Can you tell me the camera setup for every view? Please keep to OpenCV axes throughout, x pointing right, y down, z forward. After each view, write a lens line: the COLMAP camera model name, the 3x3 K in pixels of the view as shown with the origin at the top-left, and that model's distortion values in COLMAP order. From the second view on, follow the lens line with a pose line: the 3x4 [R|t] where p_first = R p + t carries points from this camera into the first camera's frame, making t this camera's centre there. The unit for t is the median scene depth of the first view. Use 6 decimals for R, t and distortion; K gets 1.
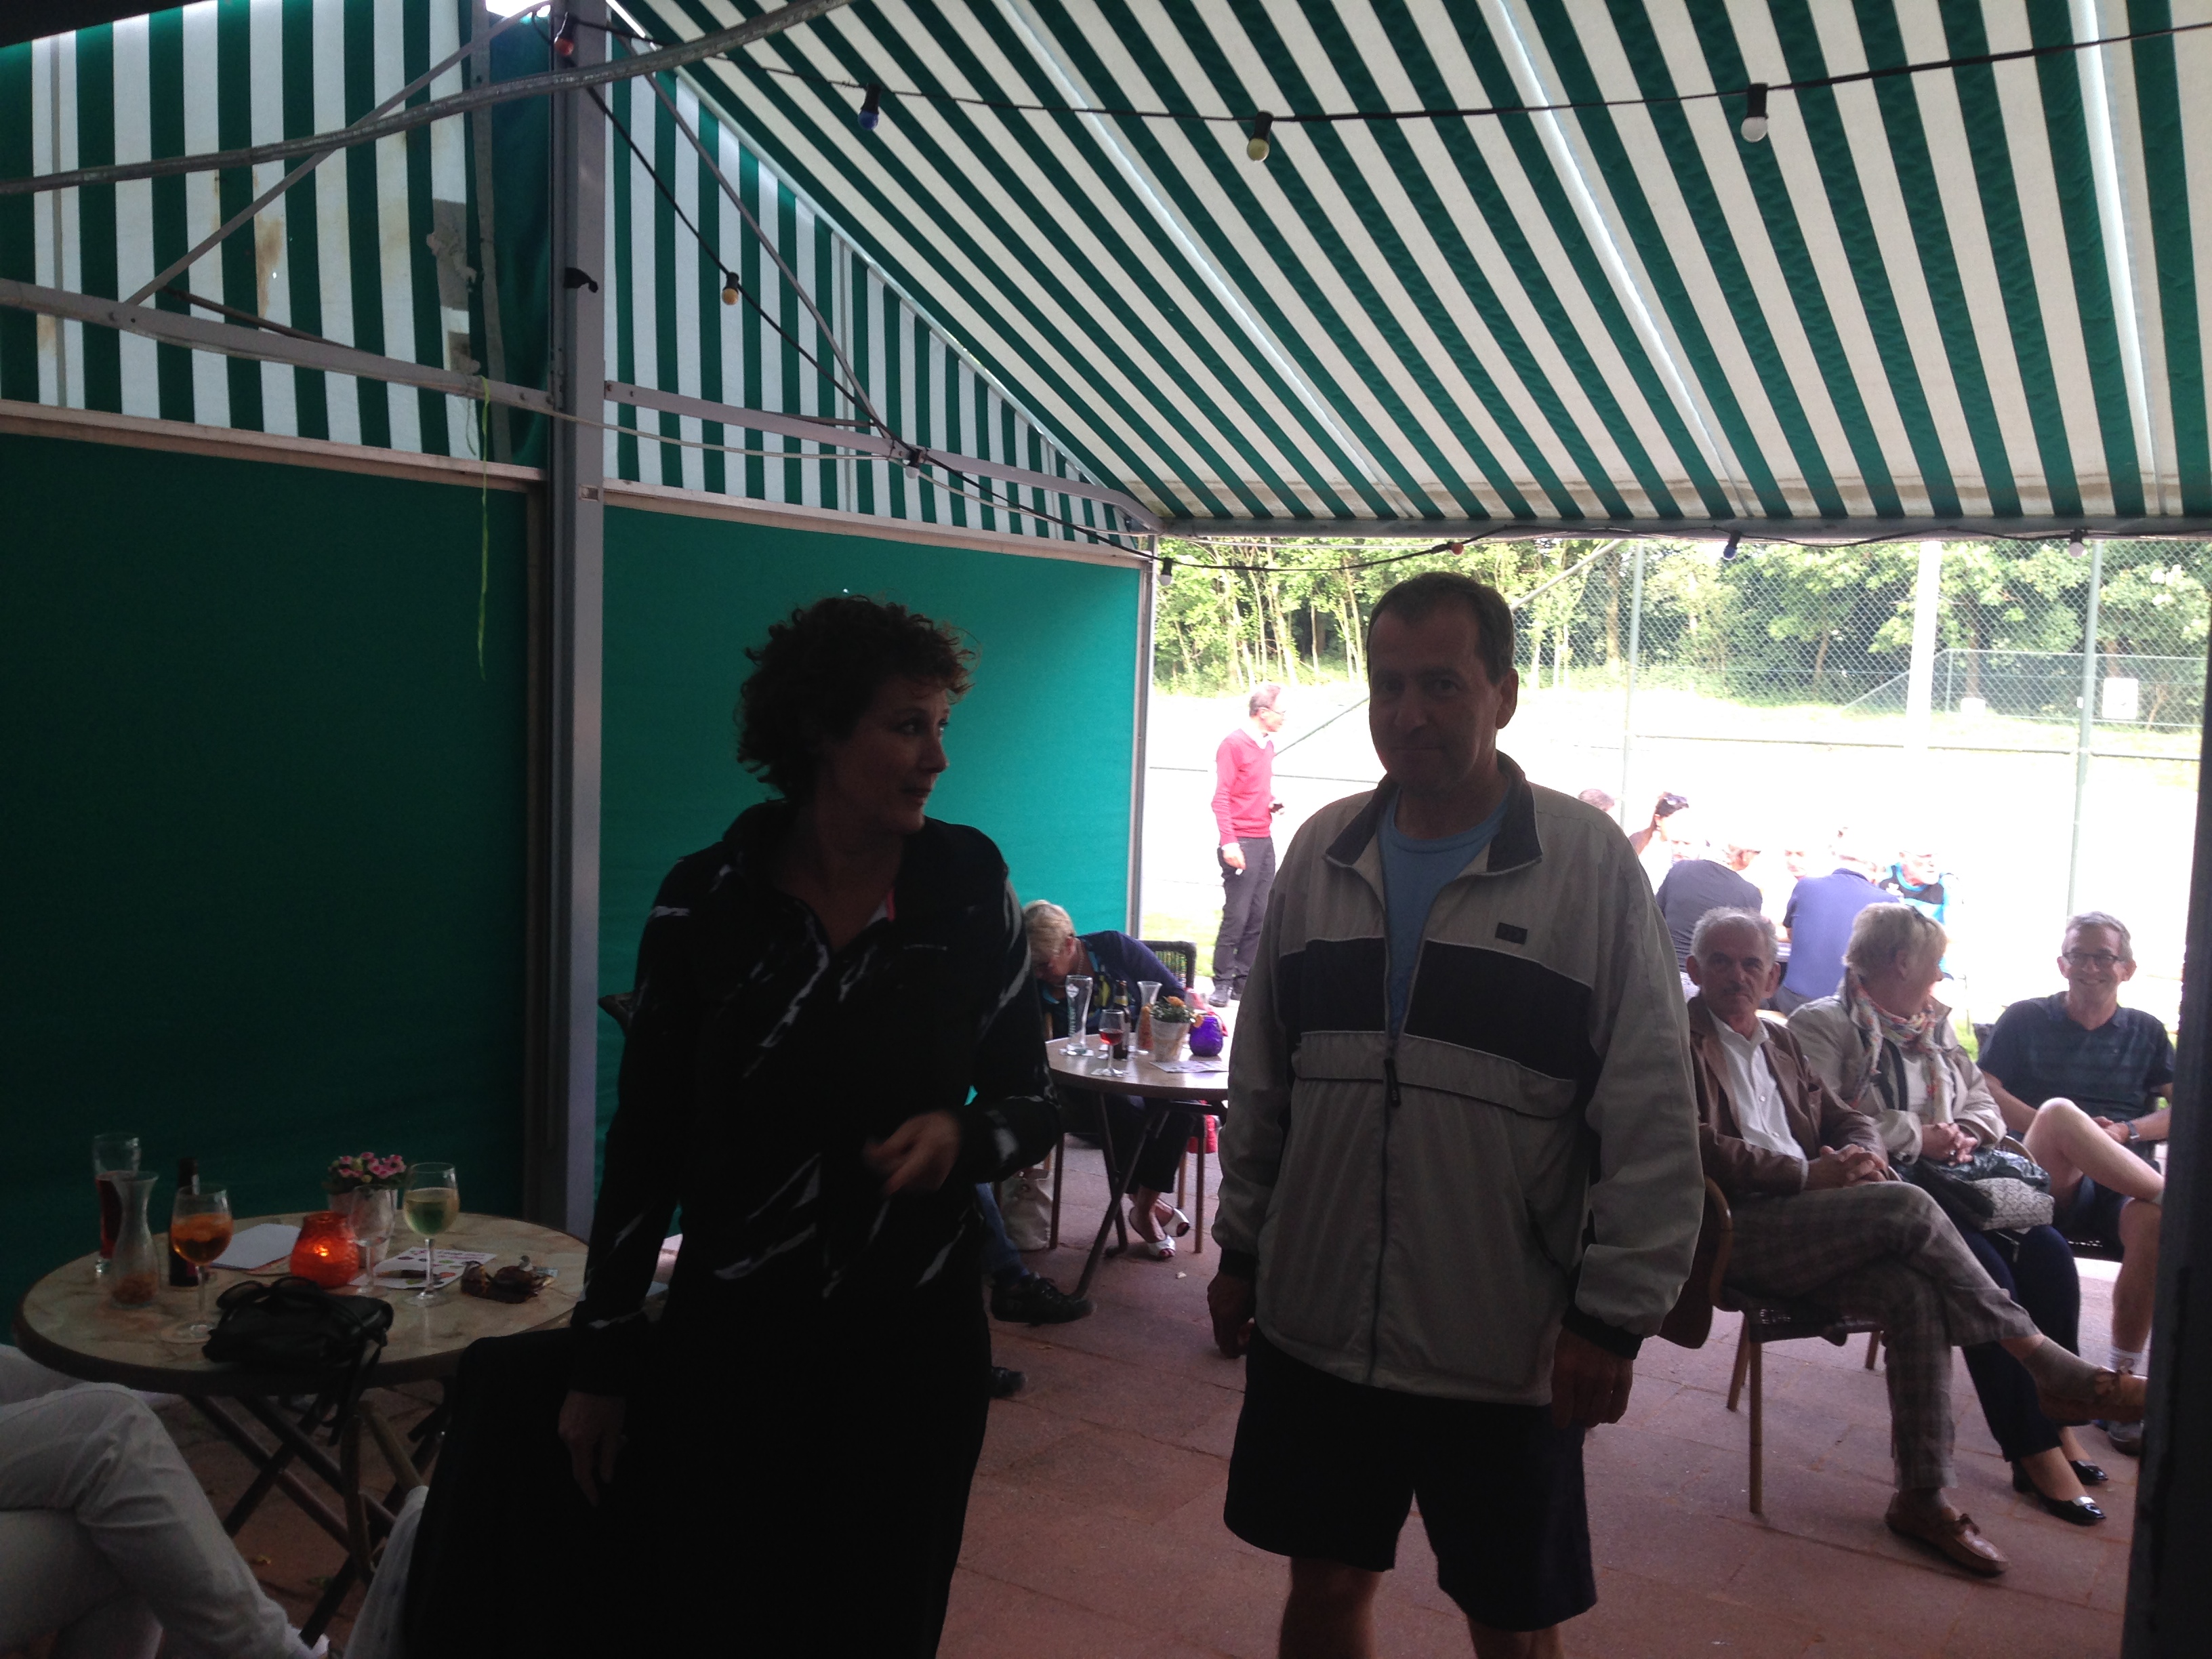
lens RADIAL K [[2075.9, 0, 1106.0], [0, 2075.9, 829.5], [0, 0, 1]] dist [0.110557, -0.226778]
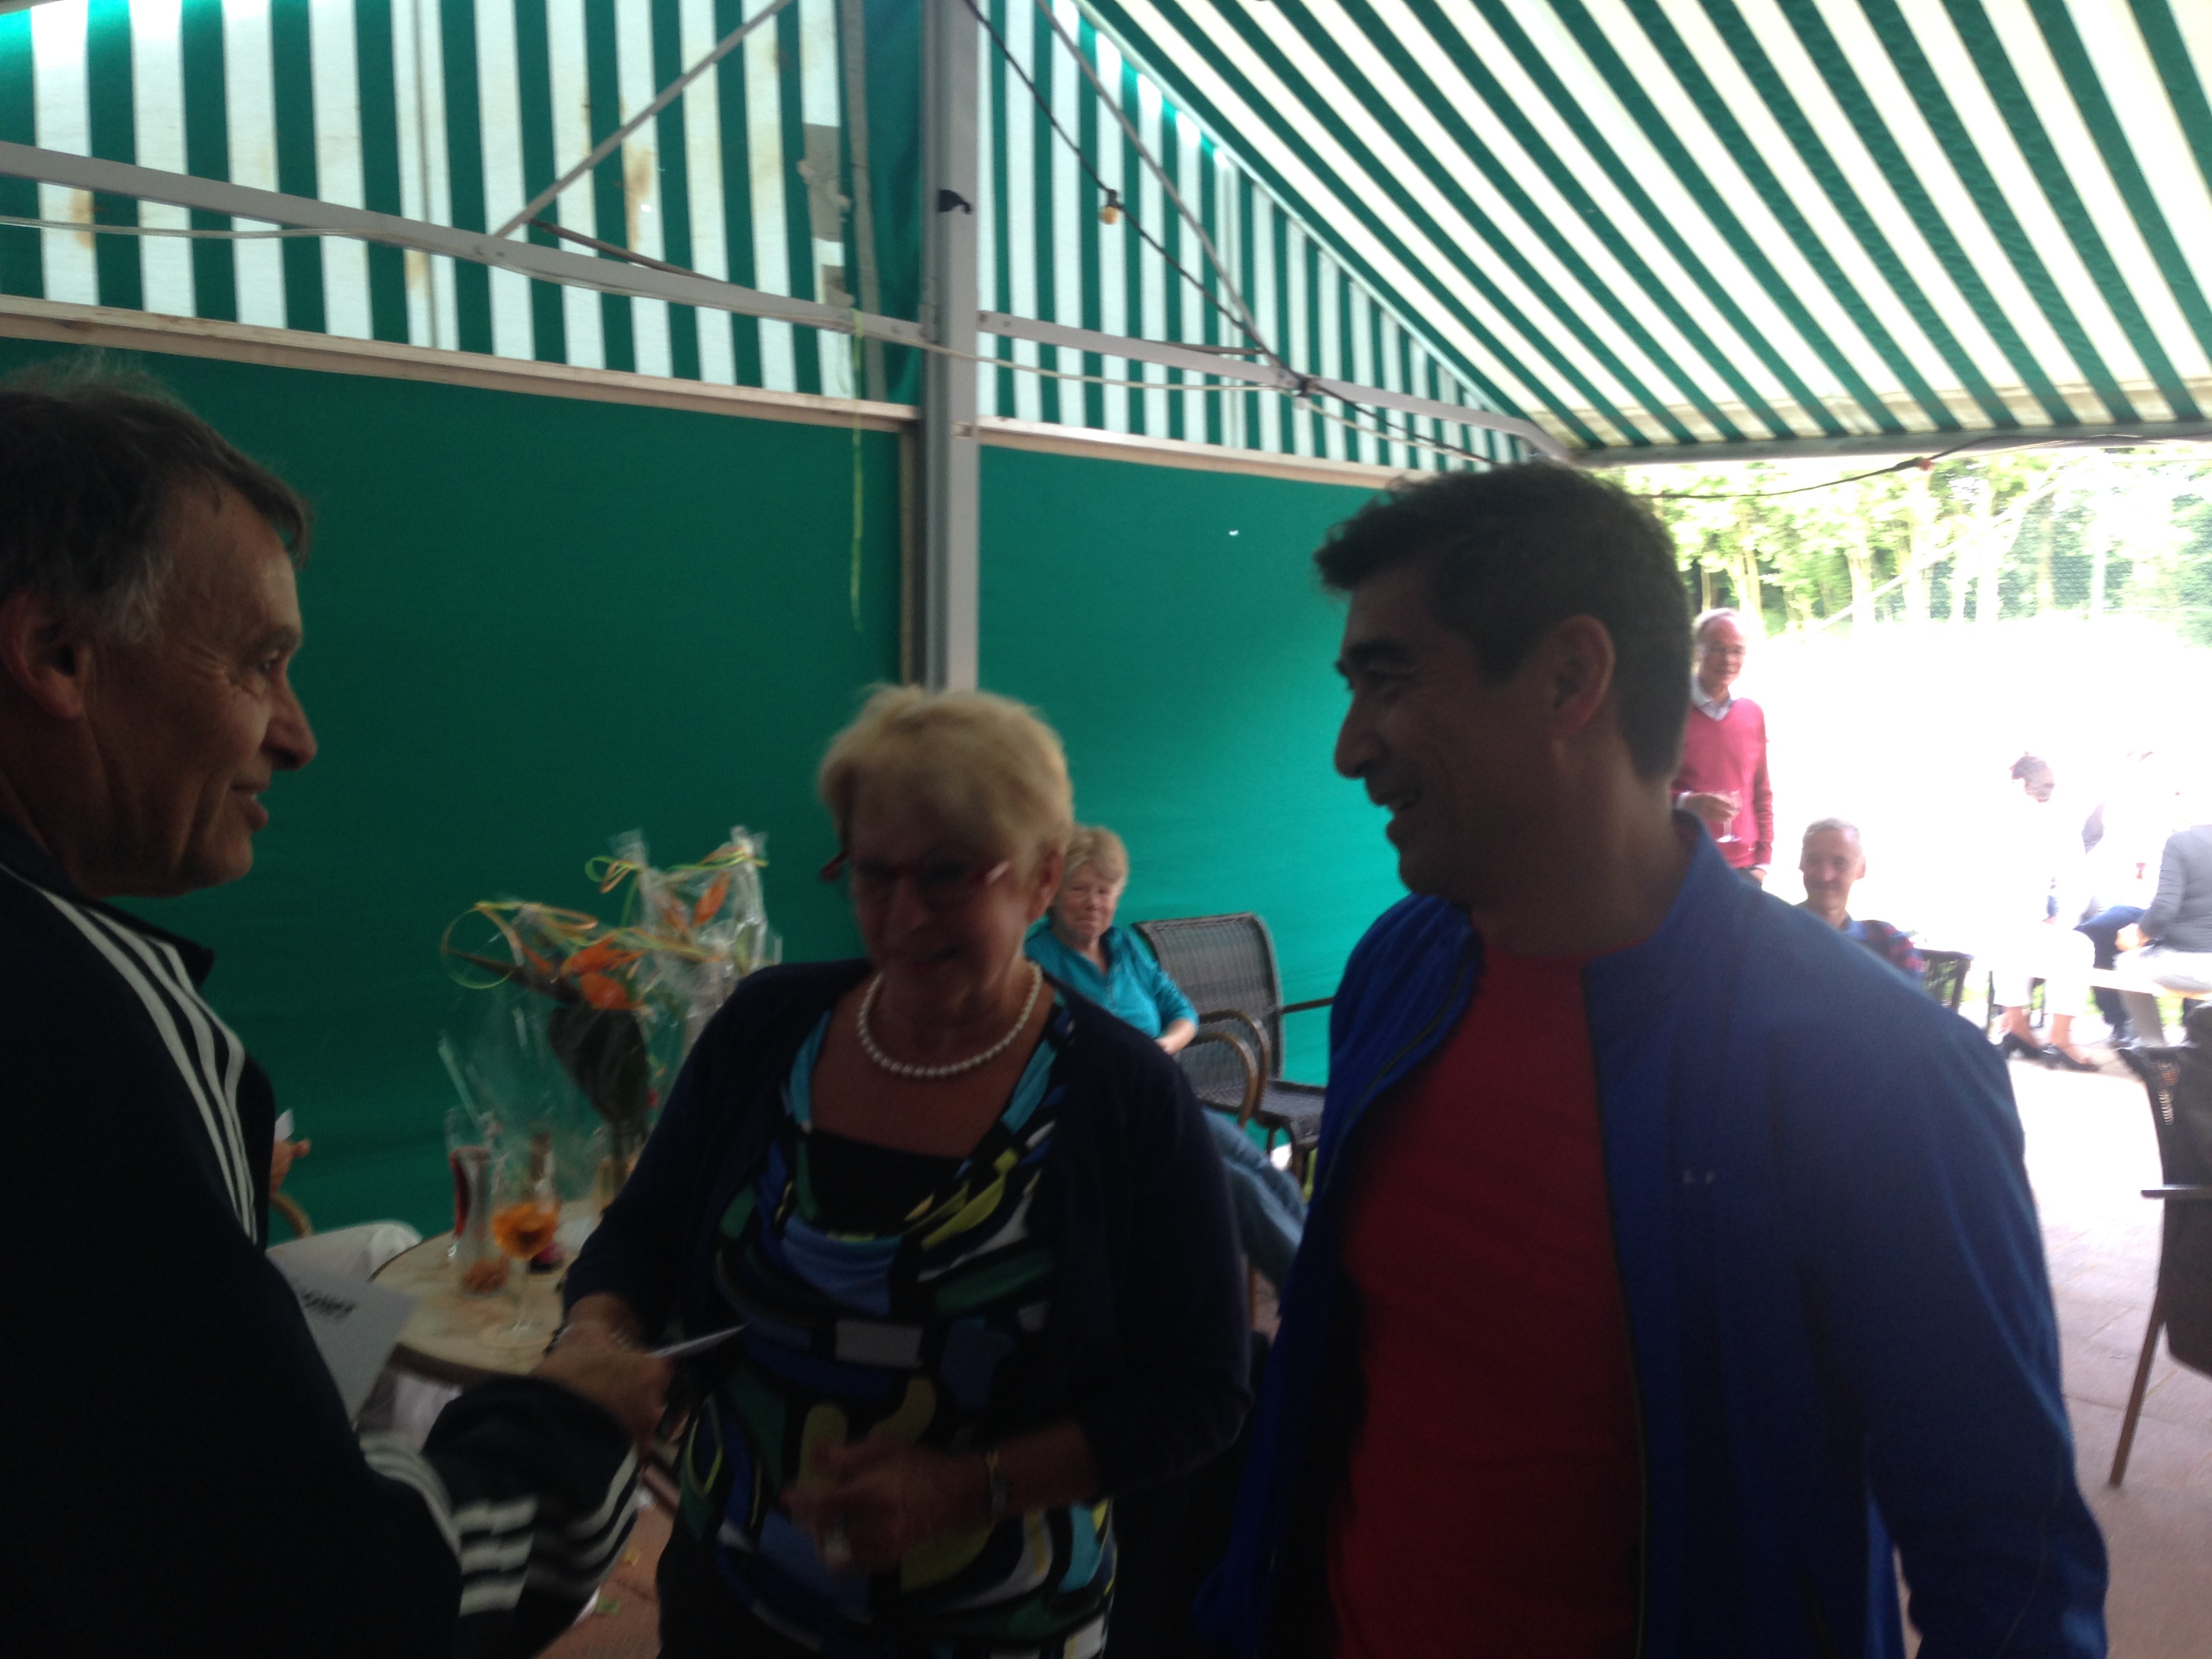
lens RADIAL K [[2025.7, 0, 1033.0], [0, 2025.7, 863.6], [0, 0, 1]] dist [0.032385, 0.011650]
pose [[0.977122, 0.000582, -0.212678, -0.021728], [0.005772, 0.999555, 0.029257, 0.007767], [0.212600, -0.029816, 0.976684, 0.104806]]
